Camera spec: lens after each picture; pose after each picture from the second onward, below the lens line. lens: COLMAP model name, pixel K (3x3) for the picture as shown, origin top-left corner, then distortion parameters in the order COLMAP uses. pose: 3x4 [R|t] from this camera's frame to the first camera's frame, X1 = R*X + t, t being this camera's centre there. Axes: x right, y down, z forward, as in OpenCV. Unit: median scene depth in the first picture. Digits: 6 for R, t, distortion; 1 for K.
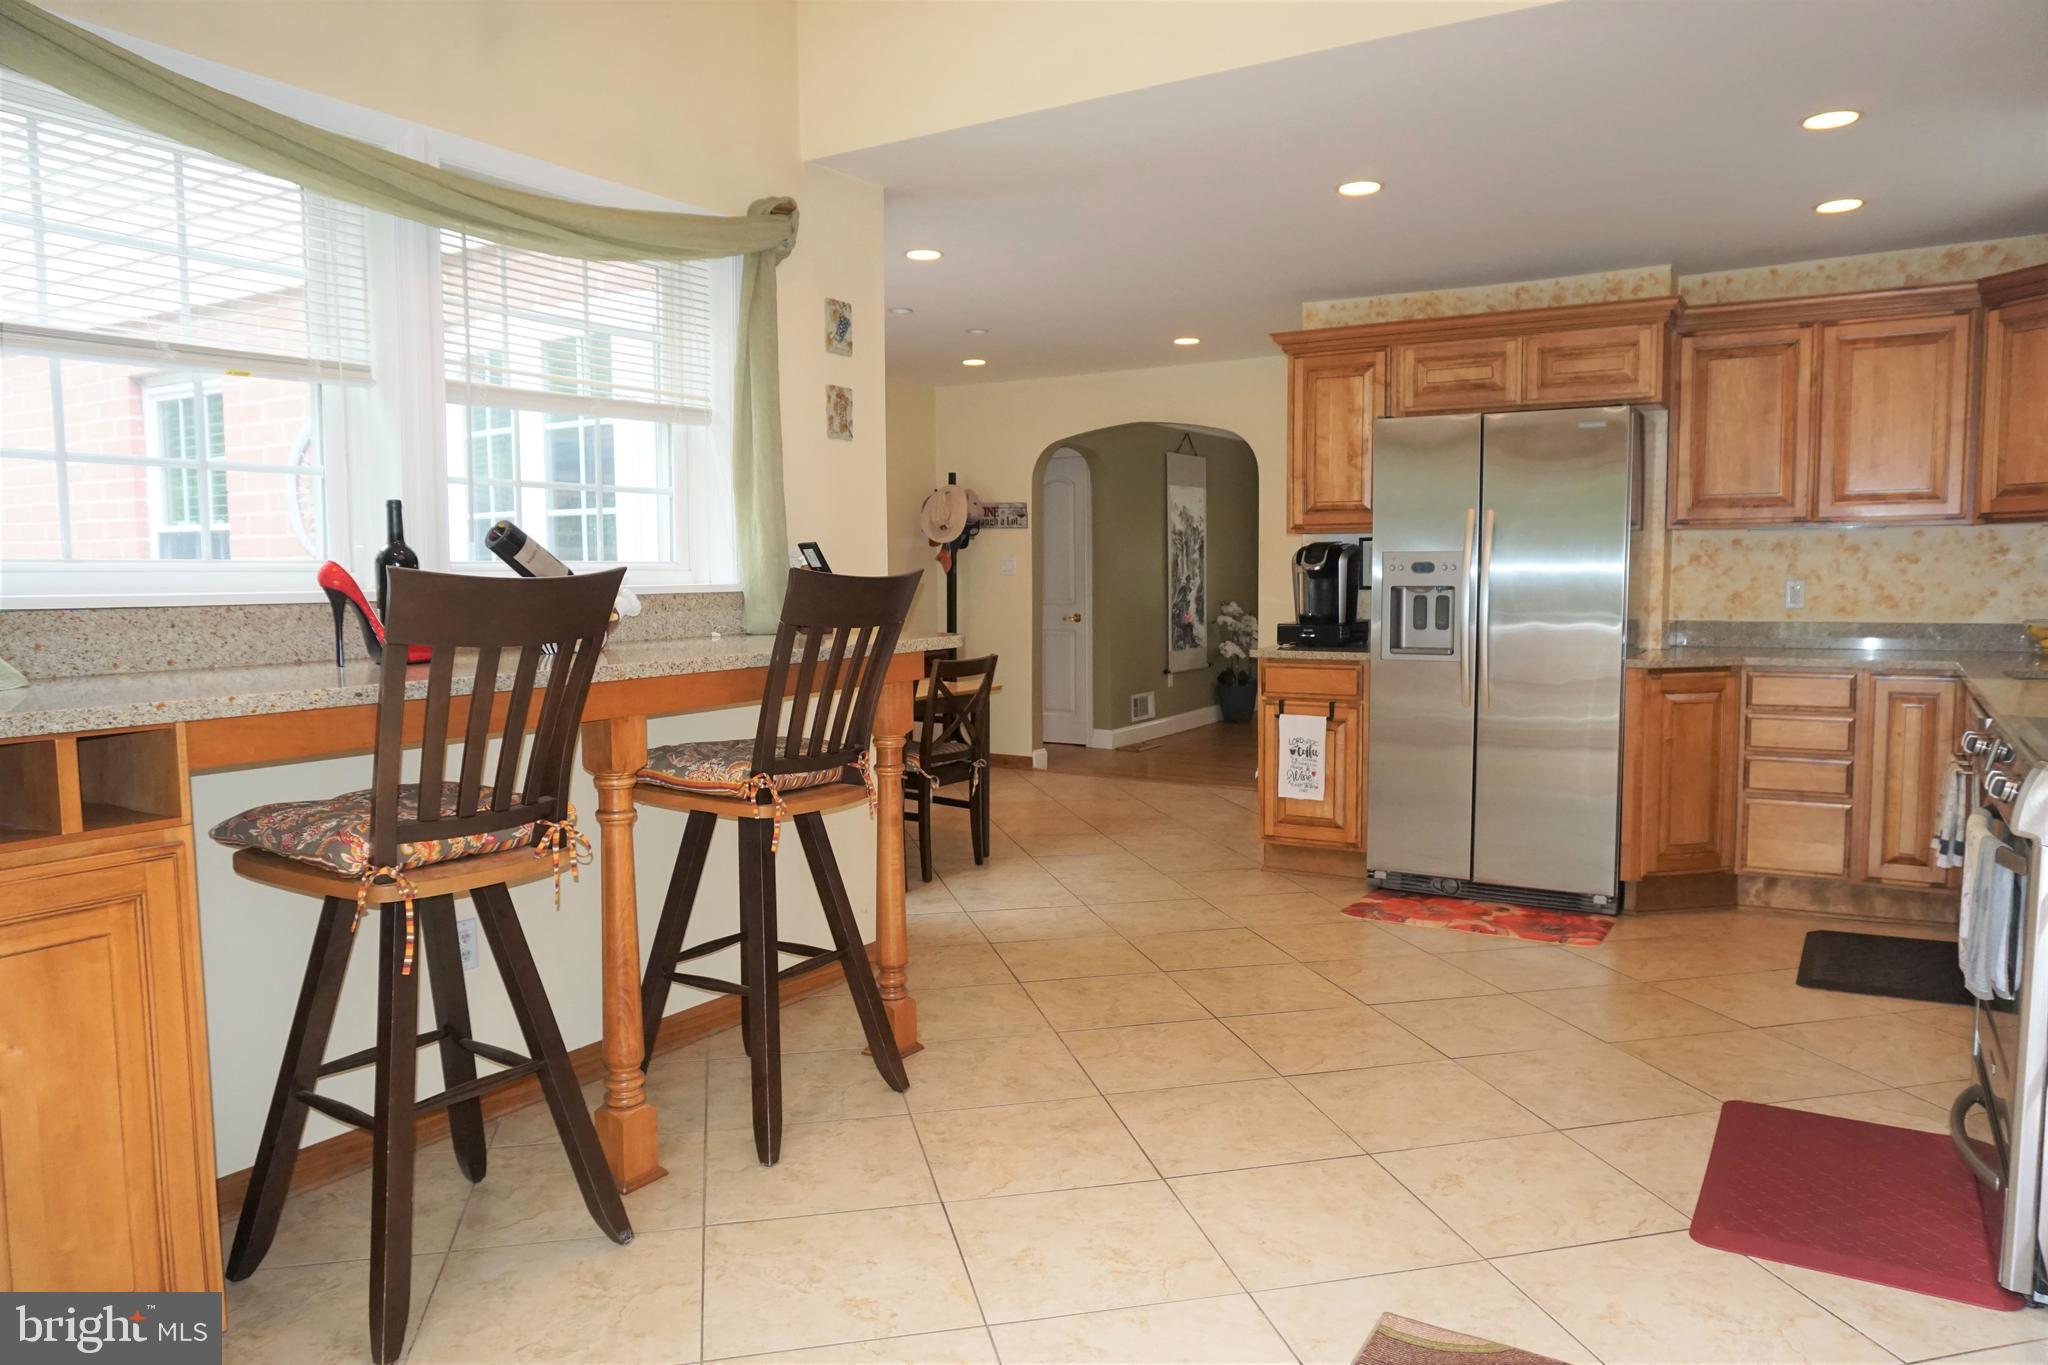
lens RADIAL K [[1361.0, 0, 1028.3], [0, 1361.0, 691.0], [0, 0, 1]] dist [-0.051694, 0.036007]
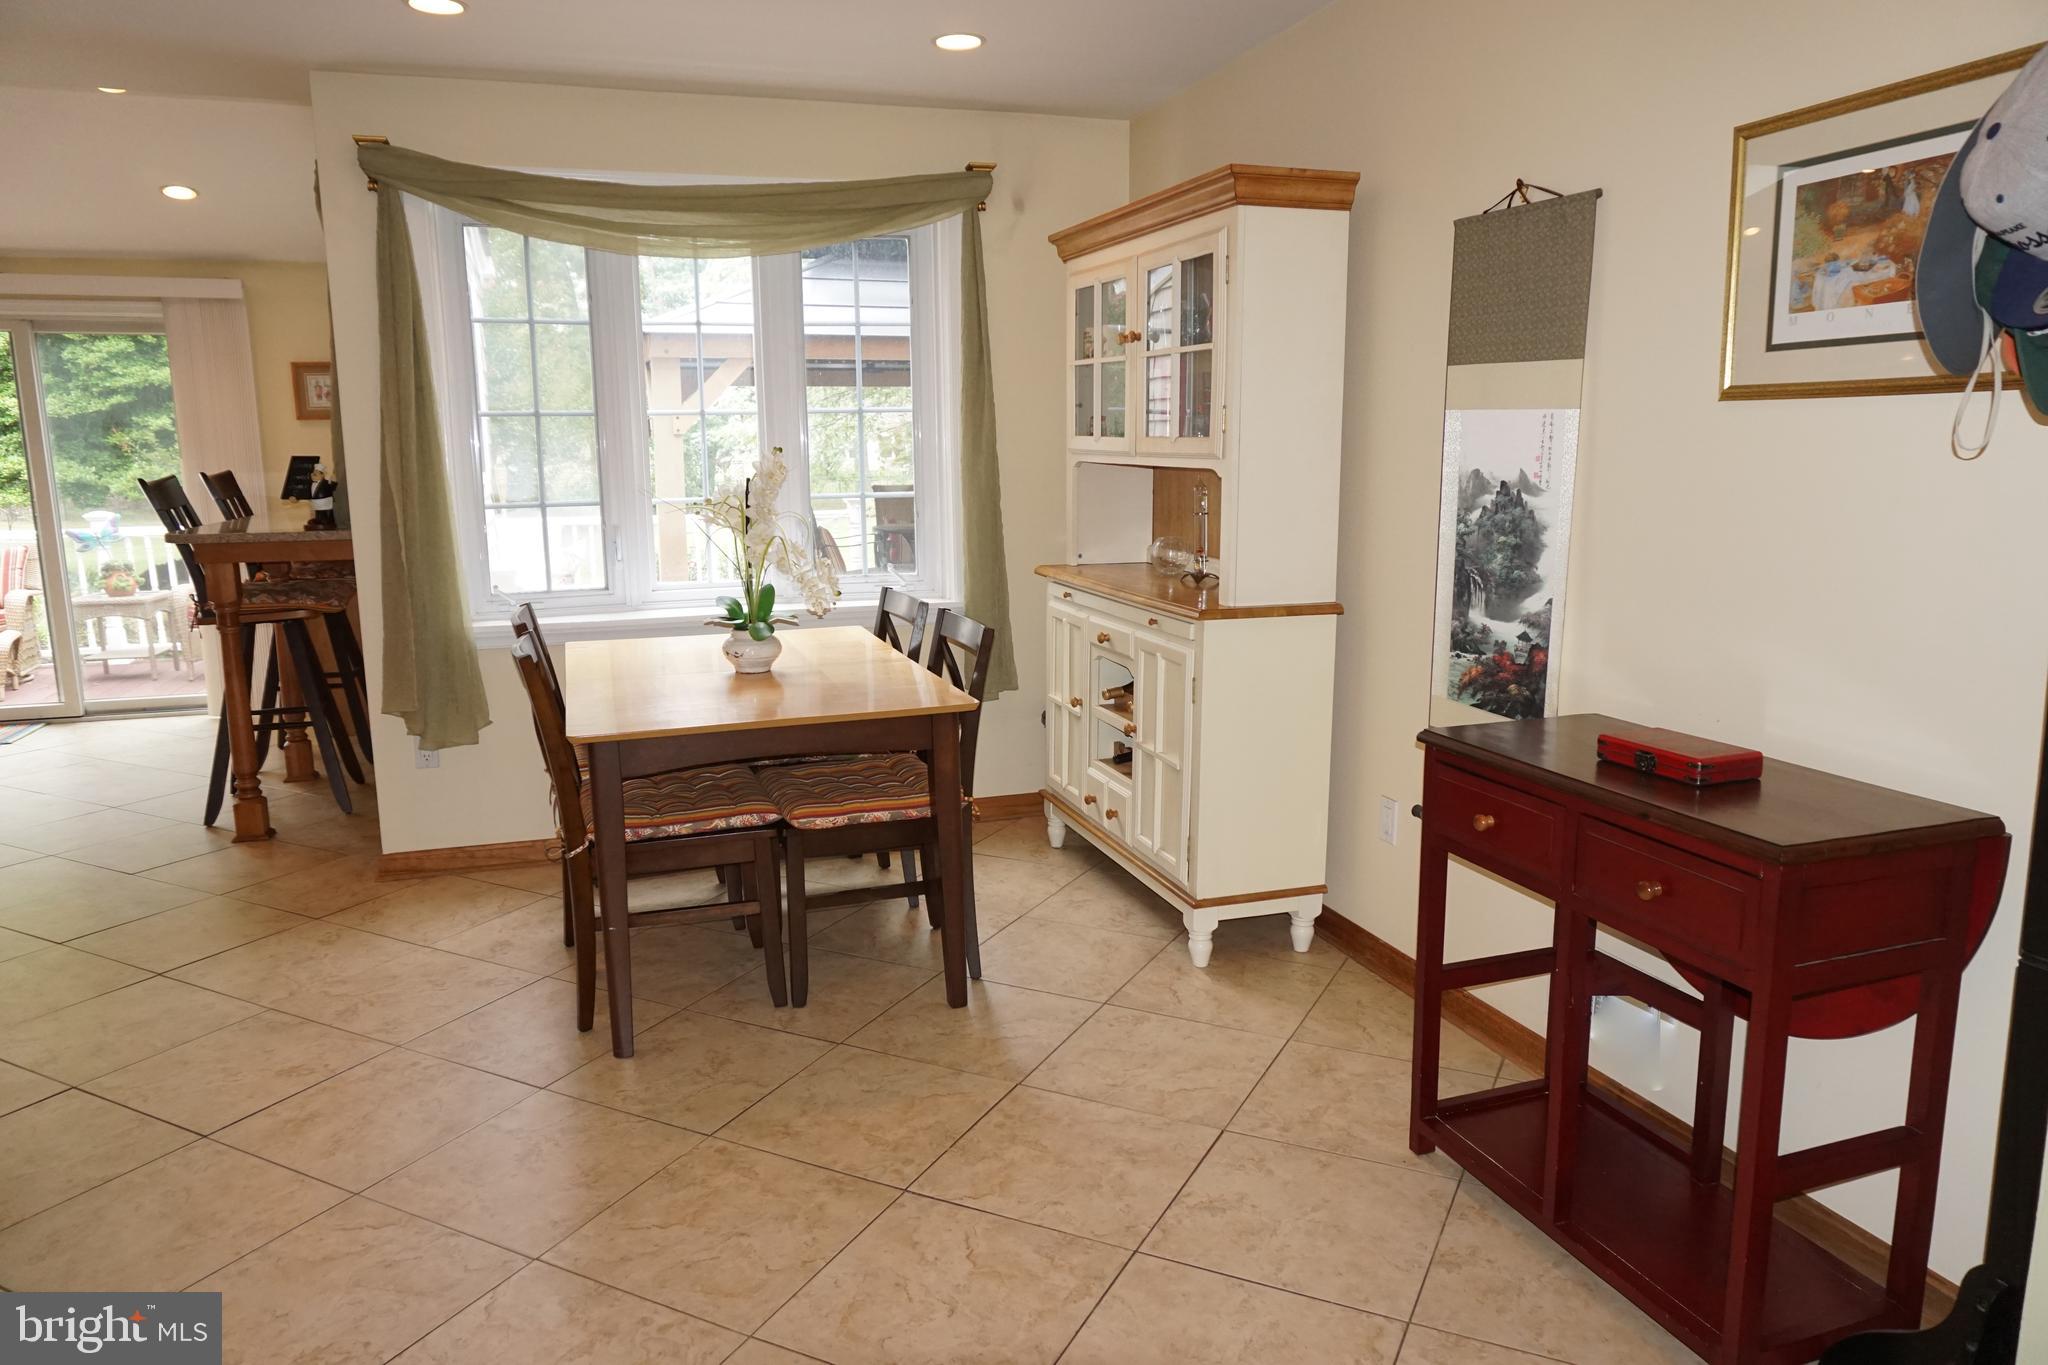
lens RADIAL K [[1324.9, 0, 1032.4], [0, 1324.9, 700.9], [0, 0, 1]] dist [-0.022706, 0.006516]
pose [[-0.629303, 0.167211, -0.758958, 0.279762], [-0.050600, 0.965692, 0.254714, -0.175754], [0.775511, 0.198696, -0.599252, 1.694144]]
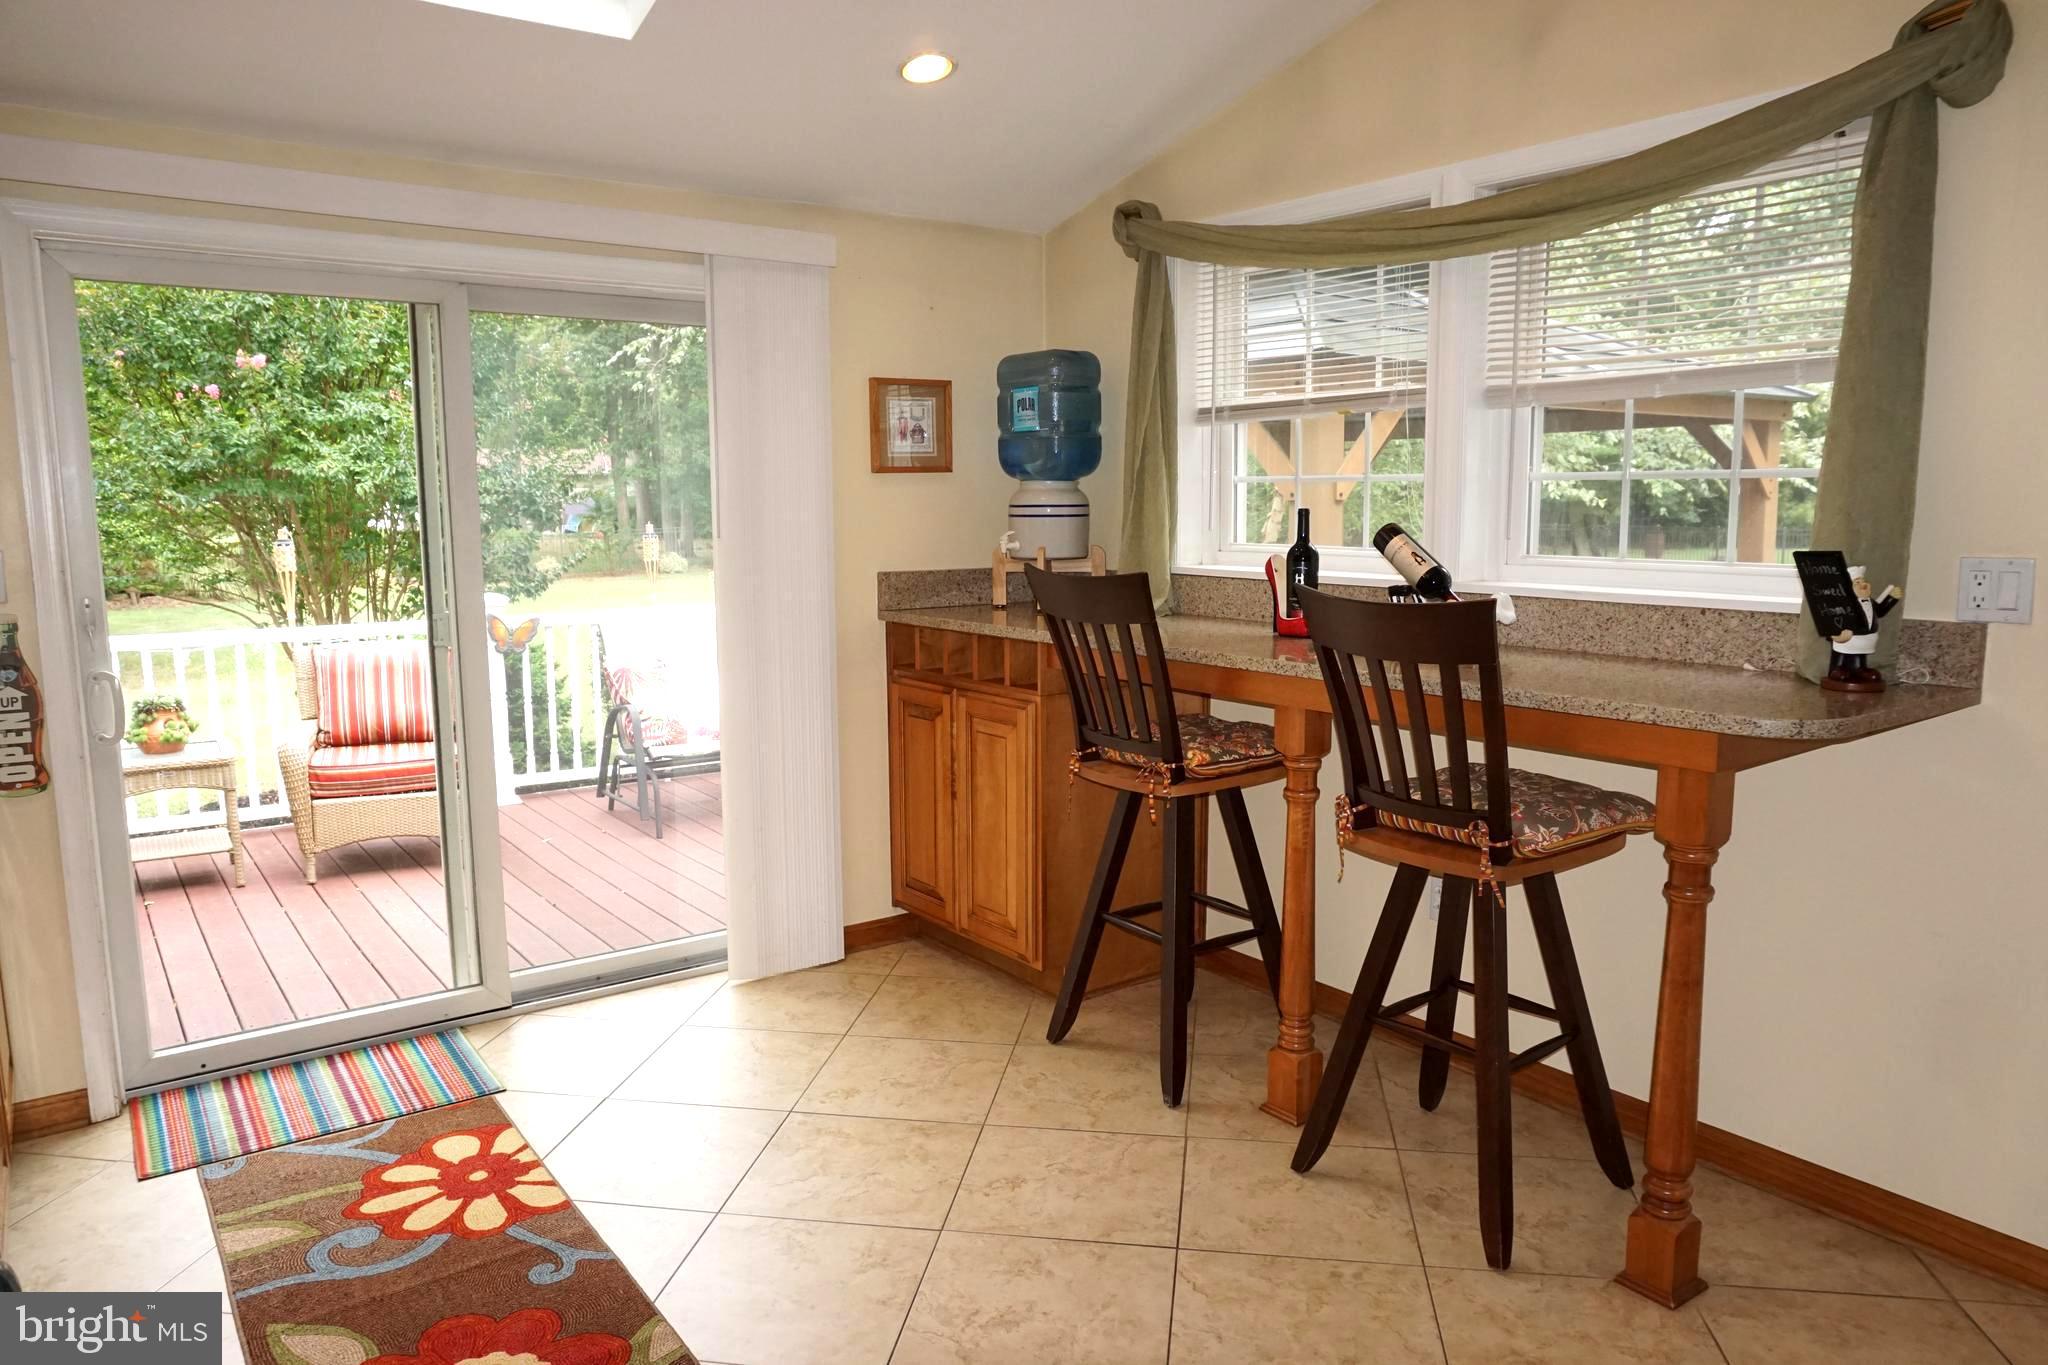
lens RADIAL K [[1361.0, 0, 1038.4], [0, 1361.0, 693.6], [0, 0, 1]] dist [-0.051694, 0.036007]
pose [[-0.363353, 0.145082, -0.920286, 0.434640], [-0.071501, 0.980544, 0.182812, -0.098158], [0.928904, 0.132227, -0.345910, 0.642197]]
